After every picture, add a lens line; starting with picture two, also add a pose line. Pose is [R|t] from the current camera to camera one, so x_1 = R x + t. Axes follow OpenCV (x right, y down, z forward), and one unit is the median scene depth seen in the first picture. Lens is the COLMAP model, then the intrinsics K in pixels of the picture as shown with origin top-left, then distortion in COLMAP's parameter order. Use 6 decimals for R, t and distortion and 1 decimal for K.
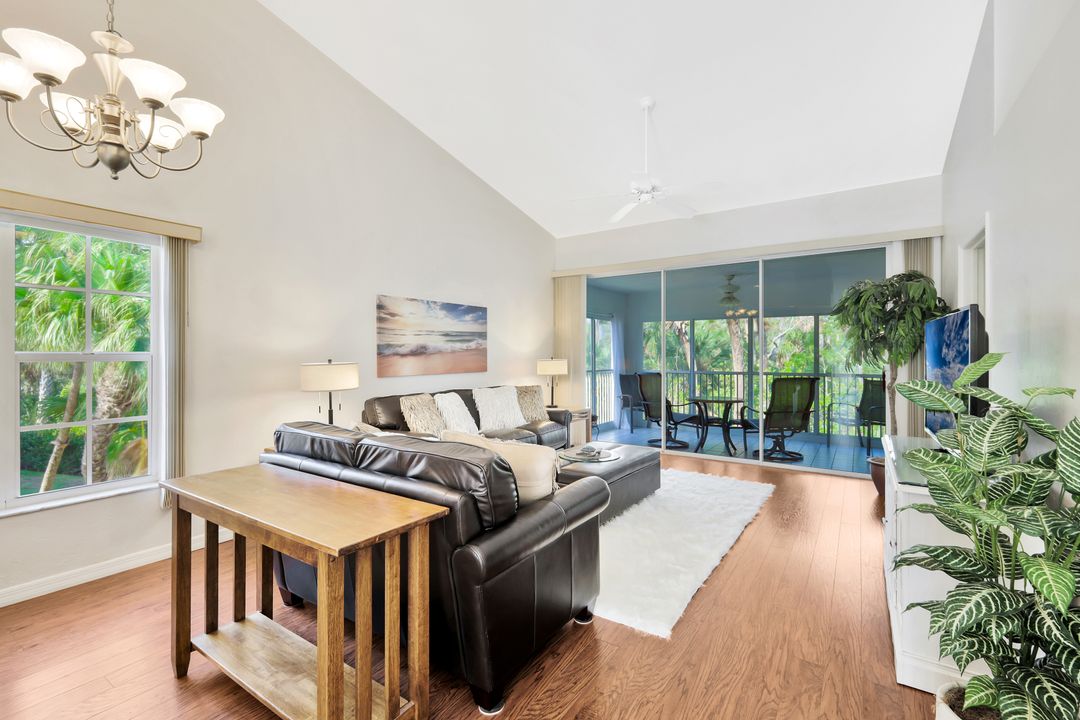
lens RADIAL K [[474.3, 0, 545.8], [0, 474.3, 353.7], [0, 0, 1]] dist [0.007902, 0.000960]
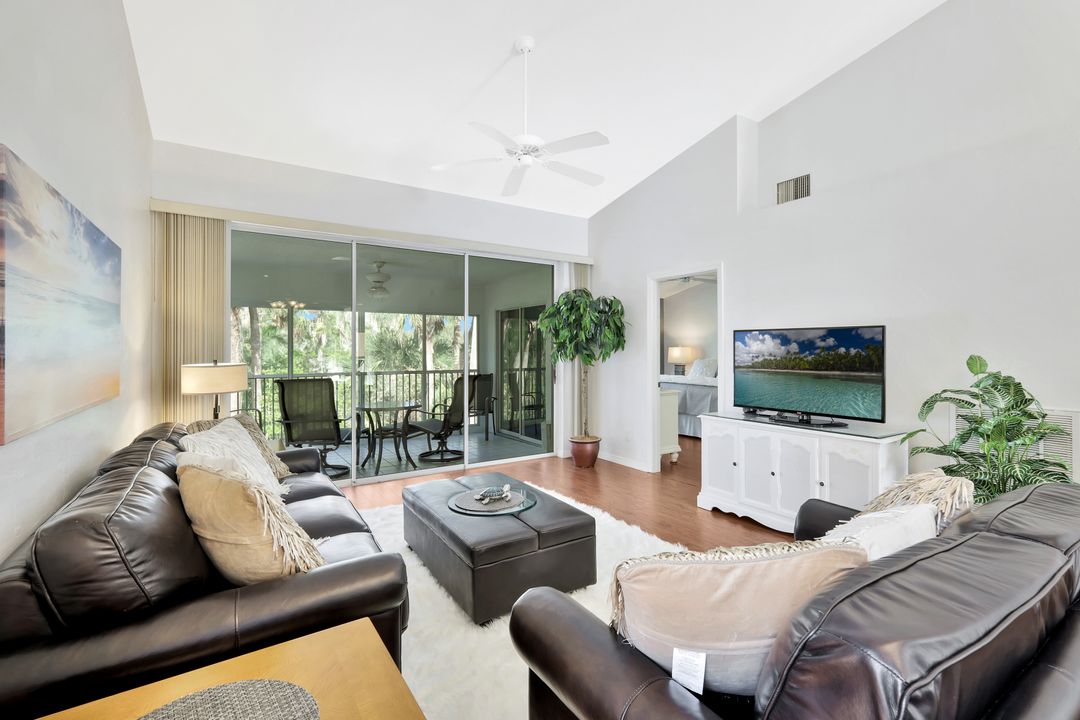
lens RADIAL K [[474.3, 0, 535.8], [0, 474.3, 350.3], [0, 0, 1]] dist [0.007902, 0.000960]
pose [[0.407429, 0.003222, 0.913231, -0.432857], [-0.002302, 0.999994, -0.002501, -0.002534], [-0.913234, -0.001083, 0.407434, 0.565541]]
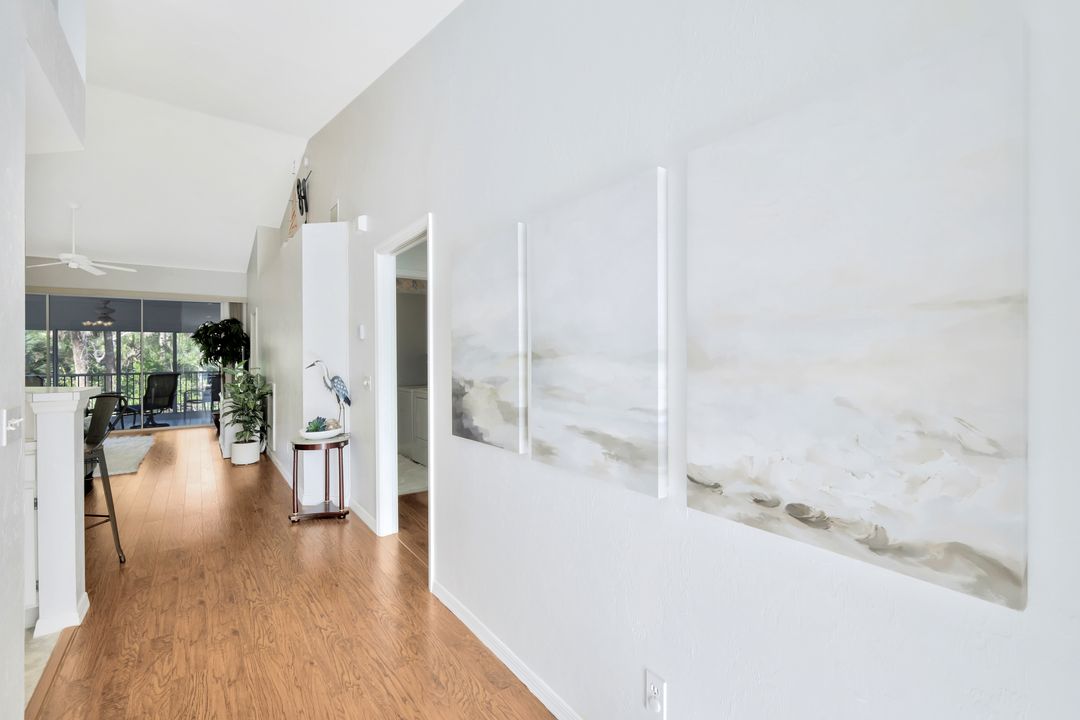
lens RADIAL K [[474.3, 0, 537.6], [0, 474.3, 355.4], [0, 0, 1]] dist [0.007902, 0.000960]
pose [[0.354221, 0.006126, 0.935142, -0.645916], [0.000678, 0.999977, -0.006808, -0.000710], [-0.935161, 0.003045, 0.354209, -0.900431]]
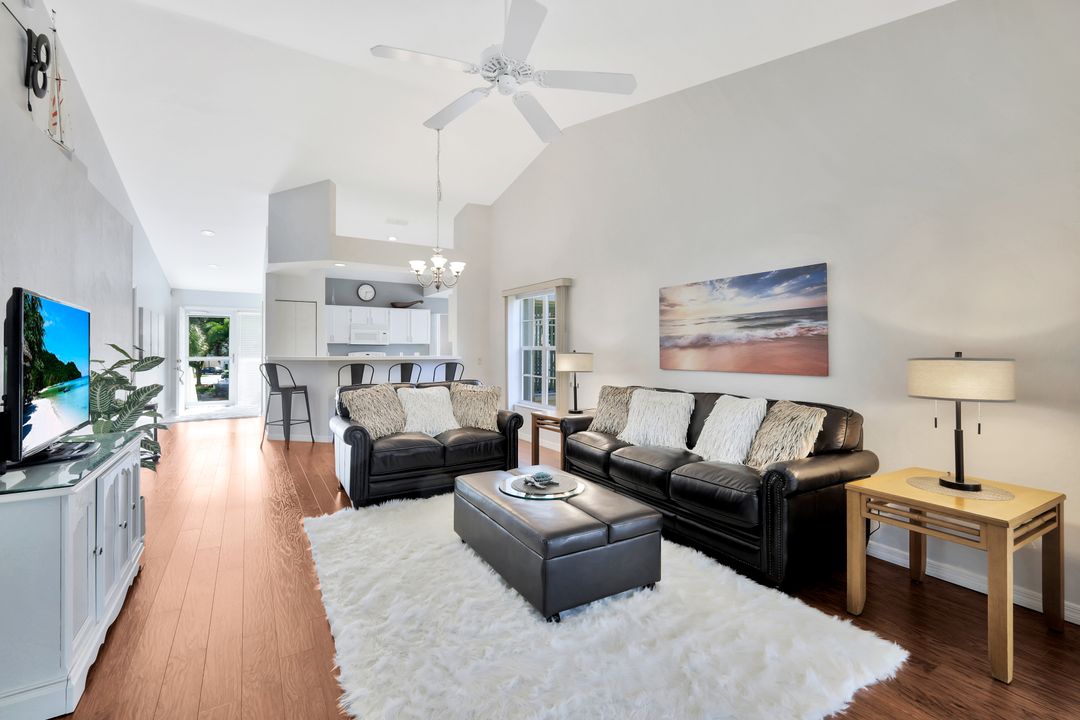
lens RADIAL K [[474.3, 0, 536.0], [0, 474.3, 348.9], [0, 0, 1]] dist [0.007902, 0.000960]
pose [[-0.422149, 0.003024, -0.906521, 0.588858], [0.003357, 0.999993, 0.001772, 0.003268], [0.906520, -0.002295, -0.422156, 1.015876]]
